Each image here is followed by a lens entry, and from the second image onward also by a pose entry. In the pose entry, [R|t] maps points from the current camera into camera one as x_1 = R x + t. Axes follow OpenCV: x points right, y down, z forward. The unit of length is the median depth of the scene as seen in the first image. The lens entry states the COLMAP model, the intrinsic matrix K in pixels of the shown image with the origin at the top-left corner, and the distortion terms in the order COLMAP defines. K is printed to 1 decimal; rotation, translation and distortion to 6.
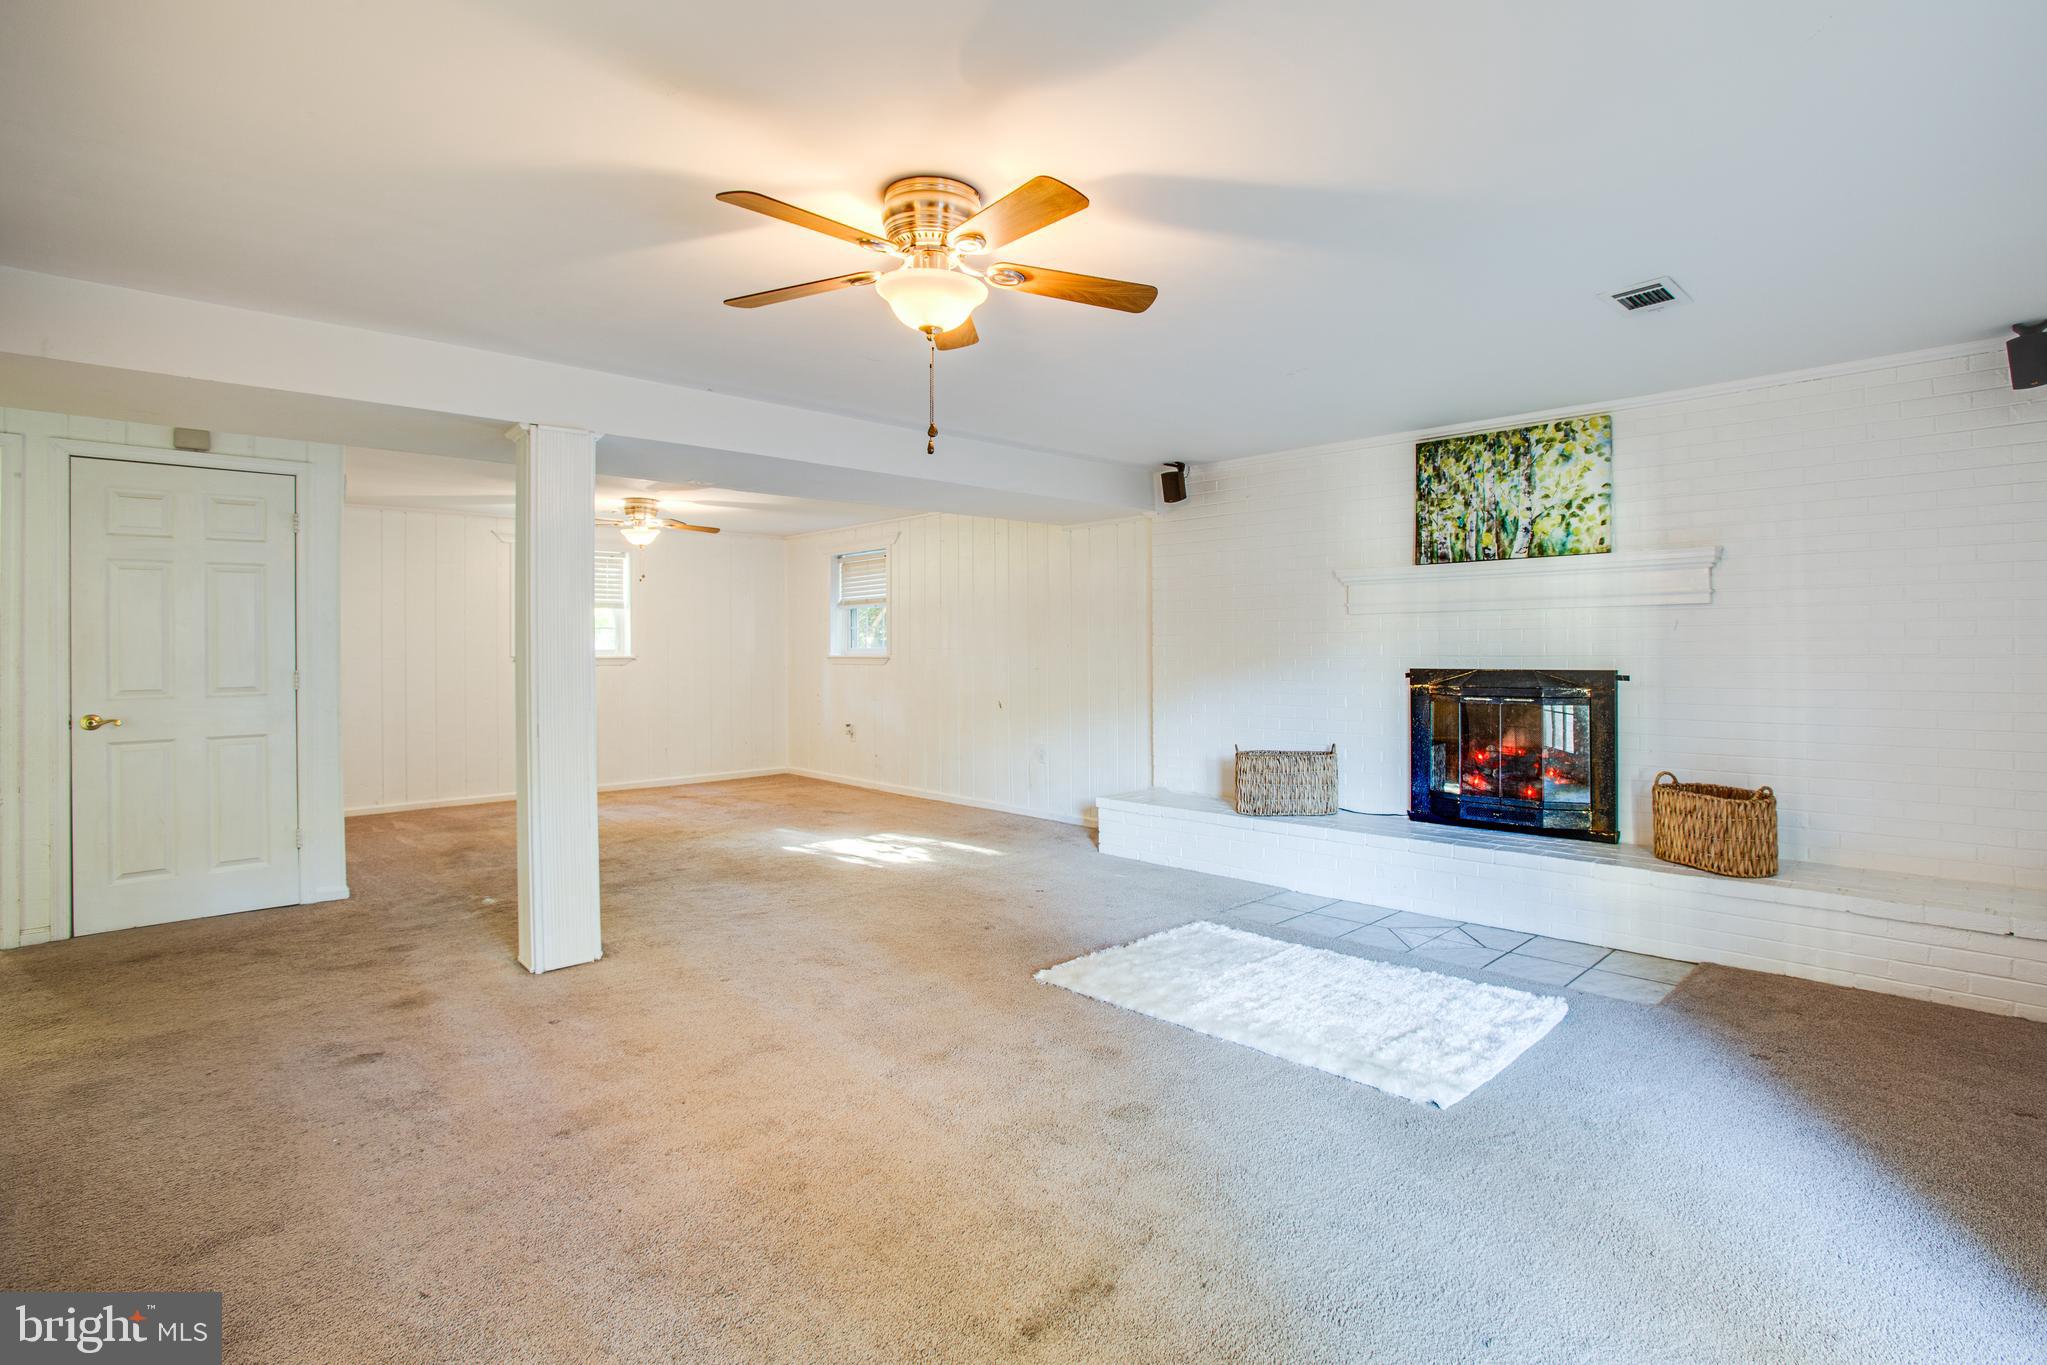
lens RADIAL K [[1029.1, 0, 1063.4], [0, 1029.1, 638.1], [0, 0, 1]] dist [-0.000695, 0.000144]
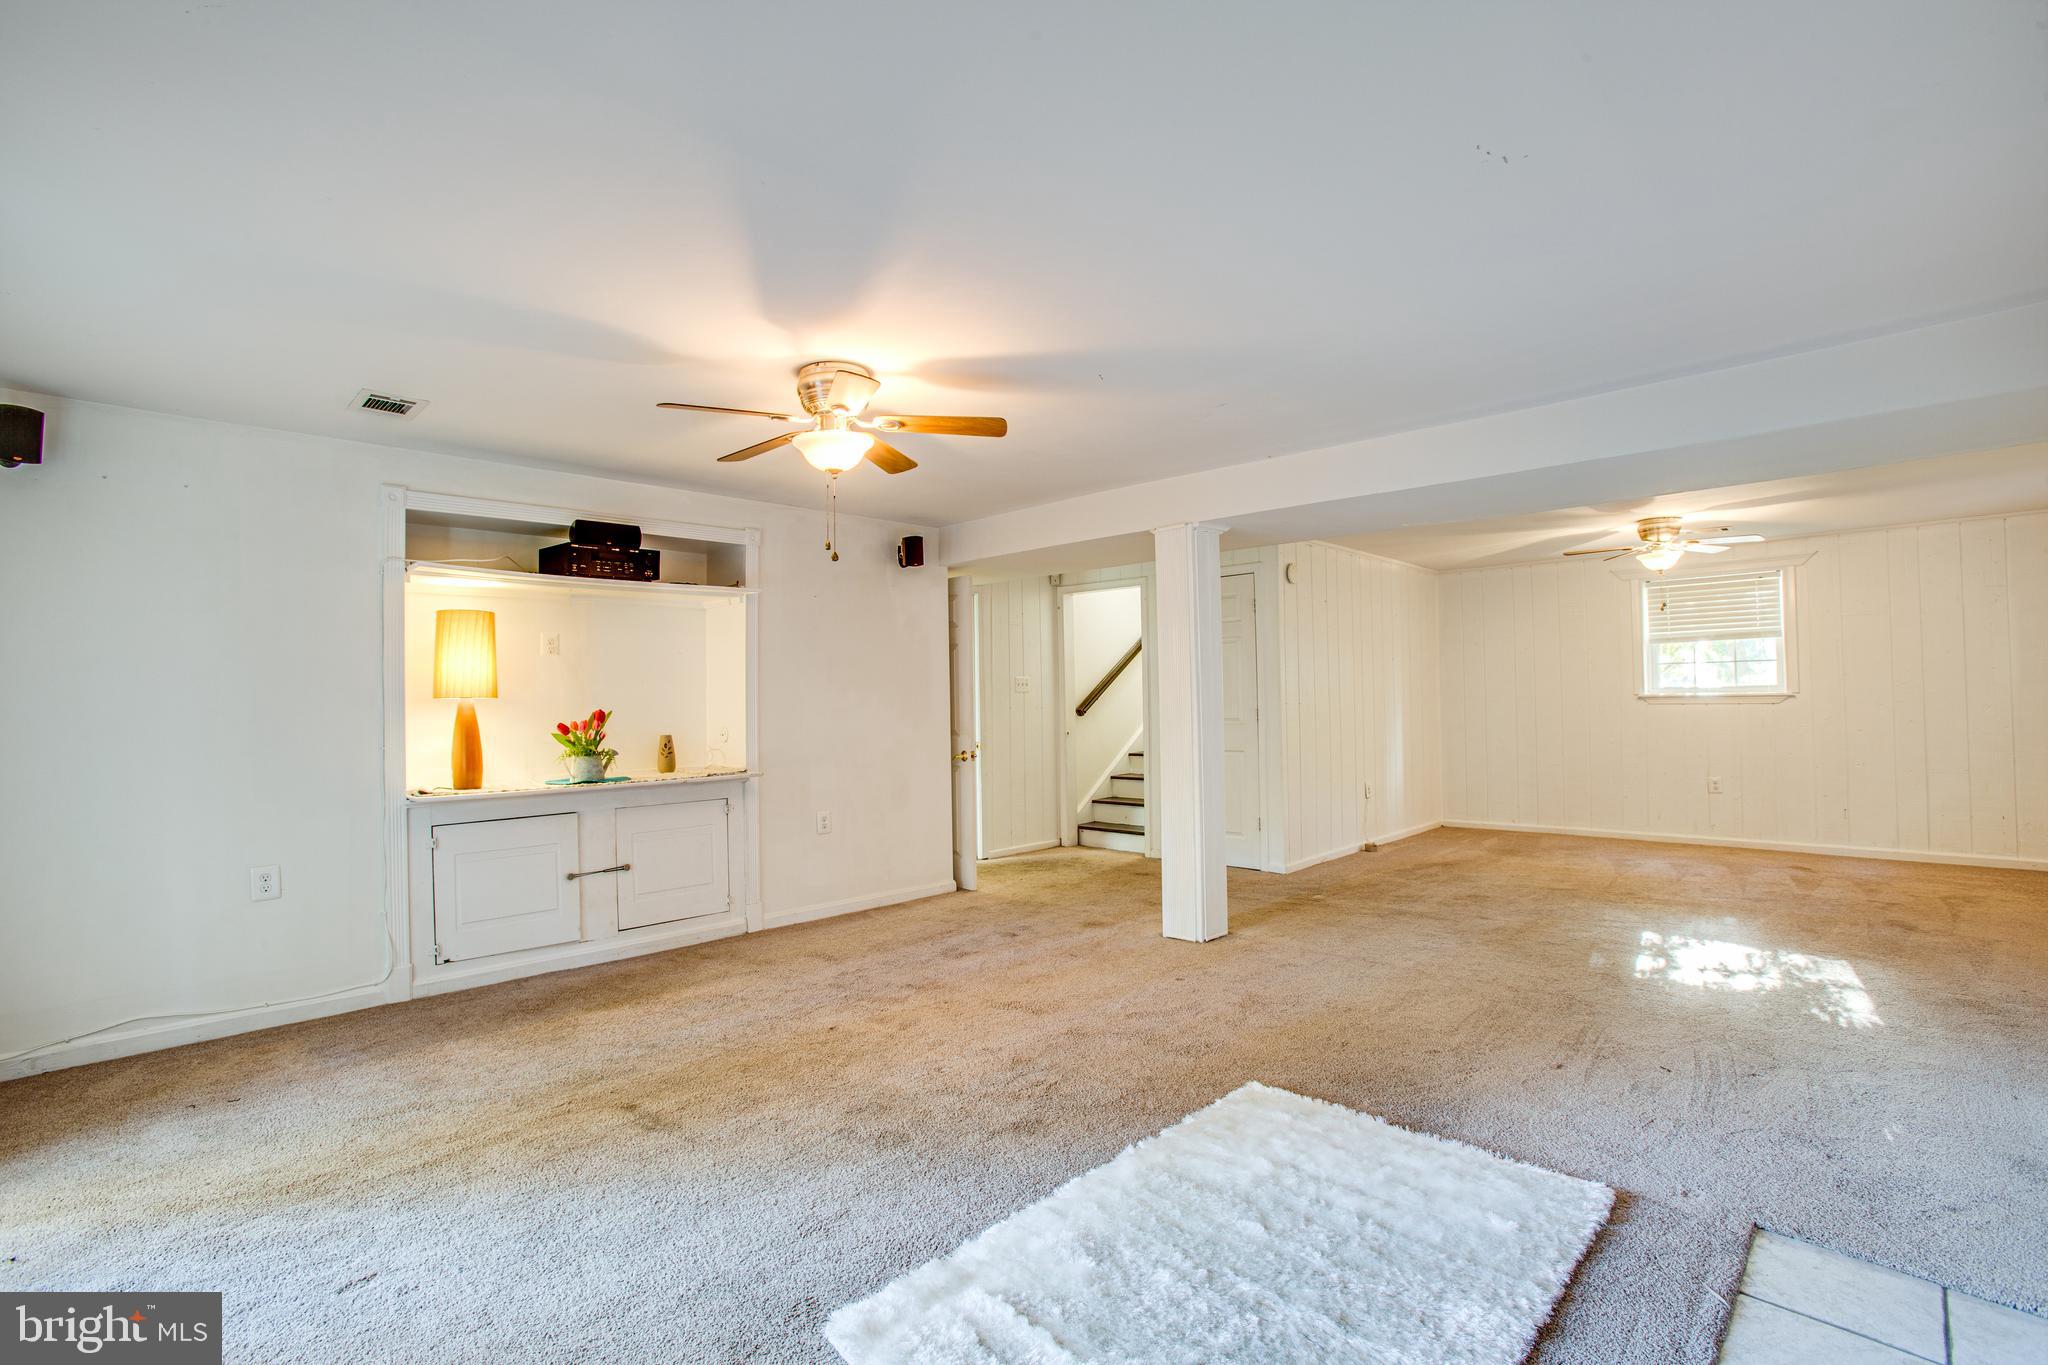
lens RADIAL K [[976.1, 0, 1035.0], [0, 976.1, 691.5], [0, 0, 1]] dist [-0.032048, 0.001365]
pose [[0.013892, -0.000158, -0.999903, 0.580107], [0.022504, 0.999747, 0.000155, 0.002905], [0.999650, -0.022504, 0.013892, 0.626650]]
